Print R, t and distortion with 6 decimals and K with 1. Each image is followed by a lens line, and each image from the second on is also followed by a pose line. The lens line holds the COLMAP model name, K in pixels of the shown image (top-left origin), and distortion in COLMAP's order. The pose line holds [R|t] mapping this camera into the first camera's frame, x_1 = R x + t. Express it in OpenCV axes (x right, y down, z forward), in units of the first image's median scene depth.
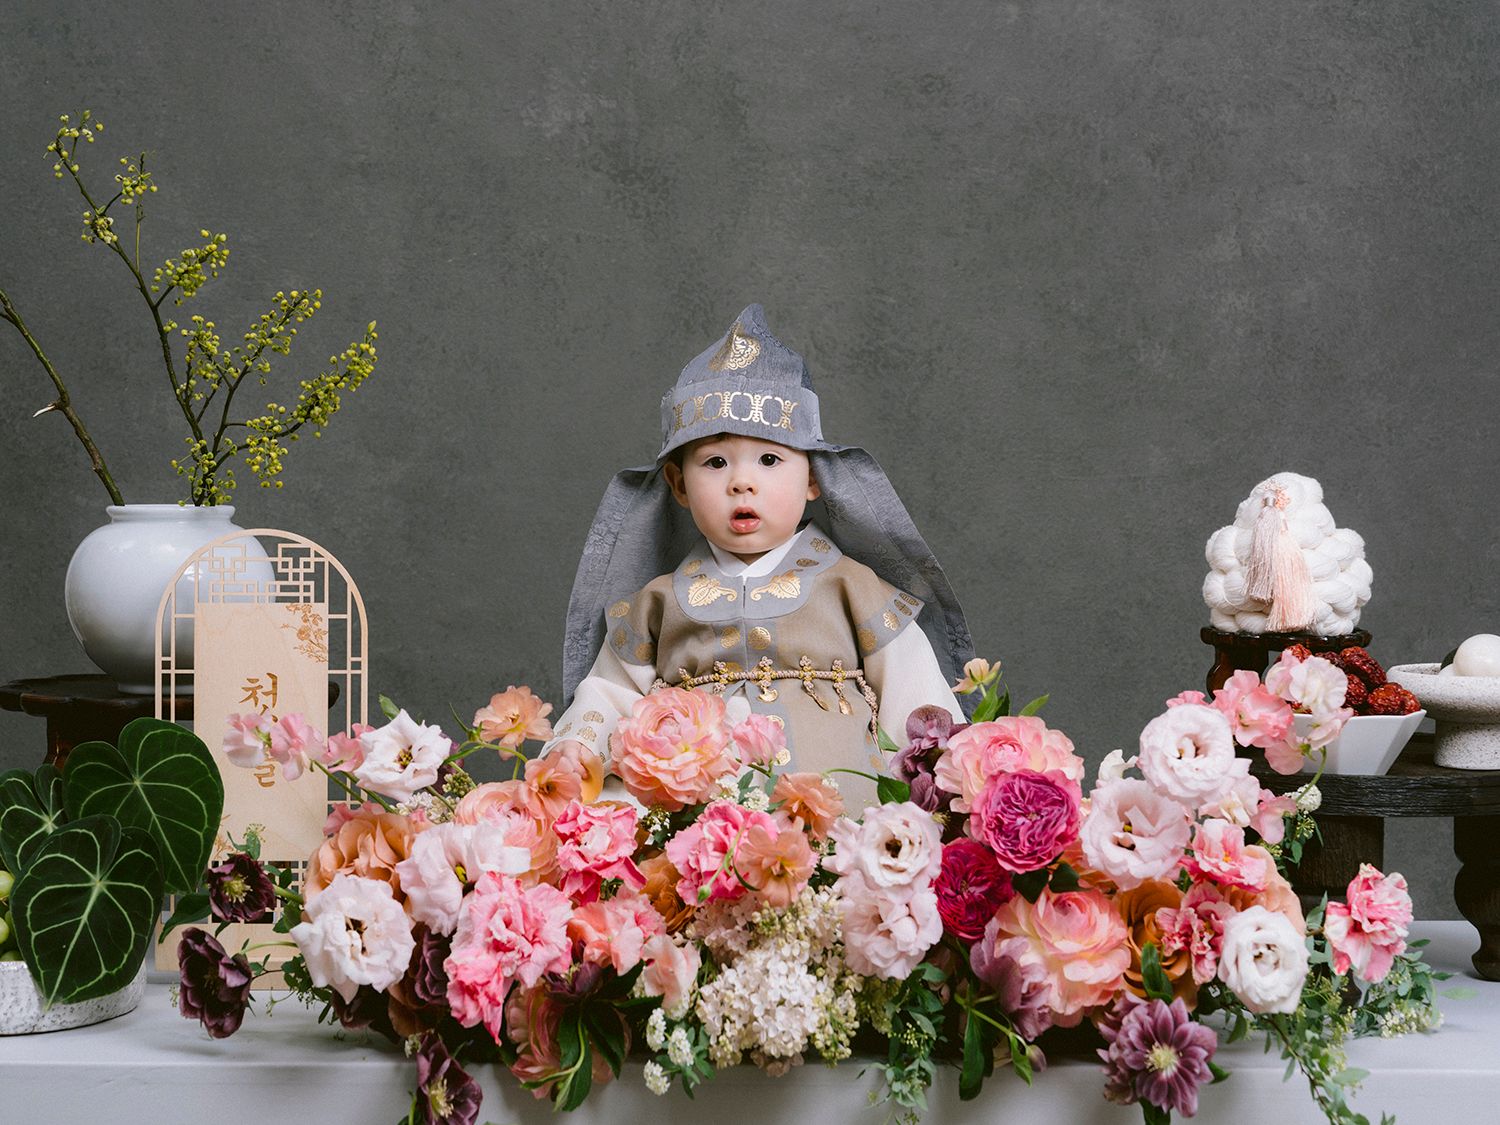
lens RADIAL K [[2925.3, 0, 750.2], [0, 2925.3, 562.8], [0, 0, 1]] dist [0.085271, 0.000000]
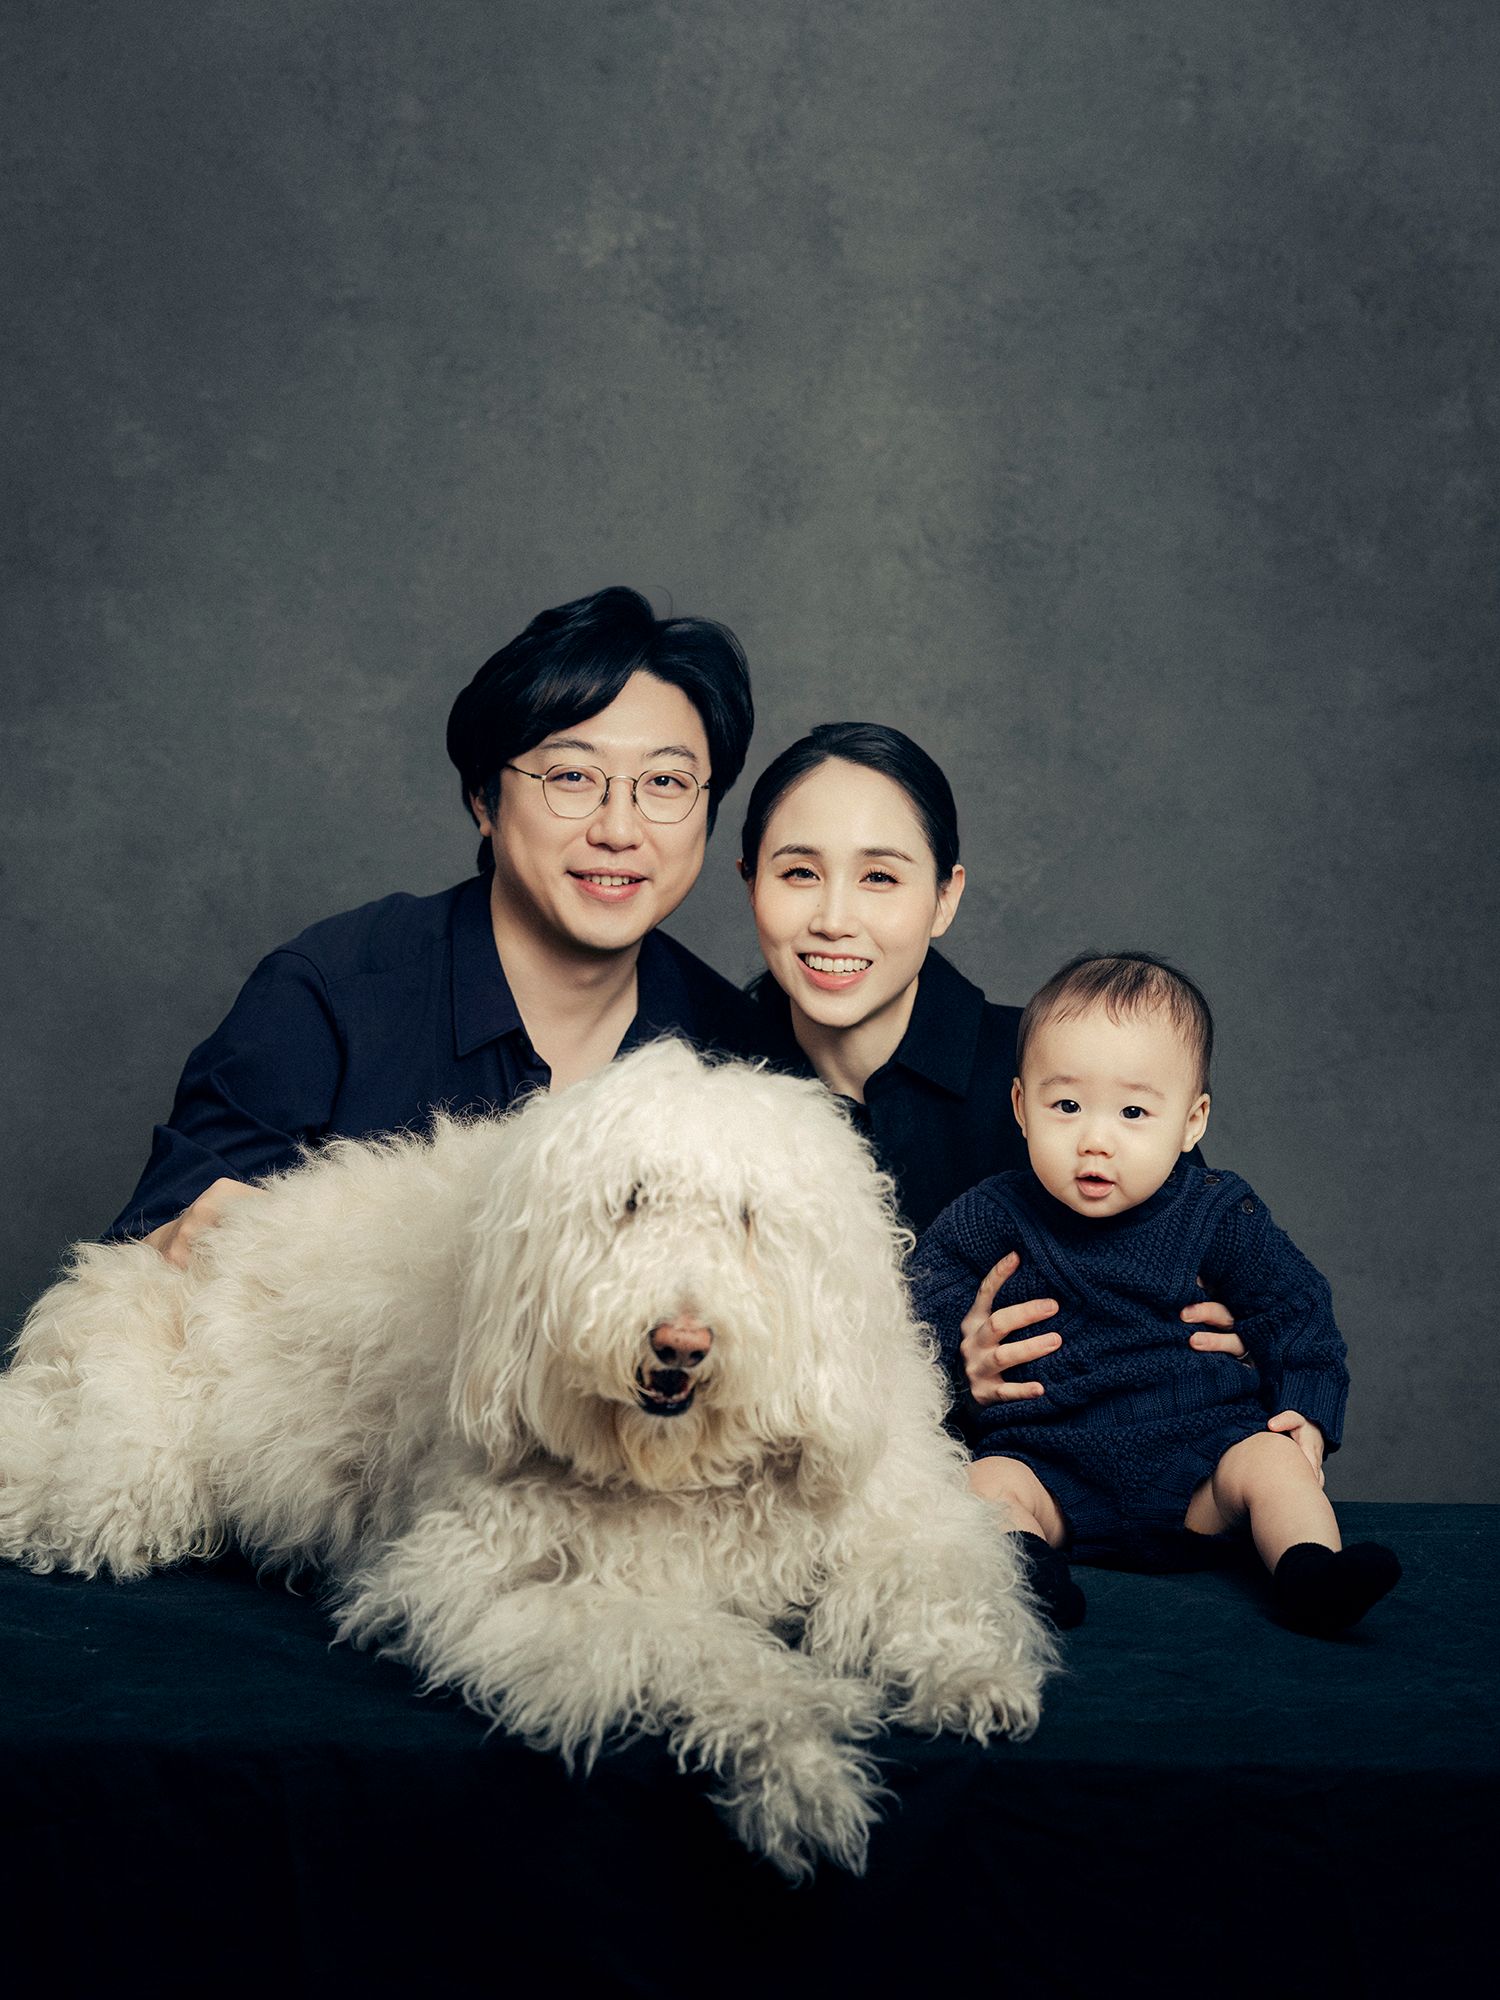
lens RADIAL K [[5076.1, 0, 752.2], [0, 5076.1, 1006.2], [0, 0, 1]] dist [0.048683, 0.000000]
pose [[0.999664, 0.009742, -0.024041, 0.009383], [-0.009158, 0.999663, 0.024281, 0.018592], [0.024269, -0.024053, 0.999416, -0.359222]]
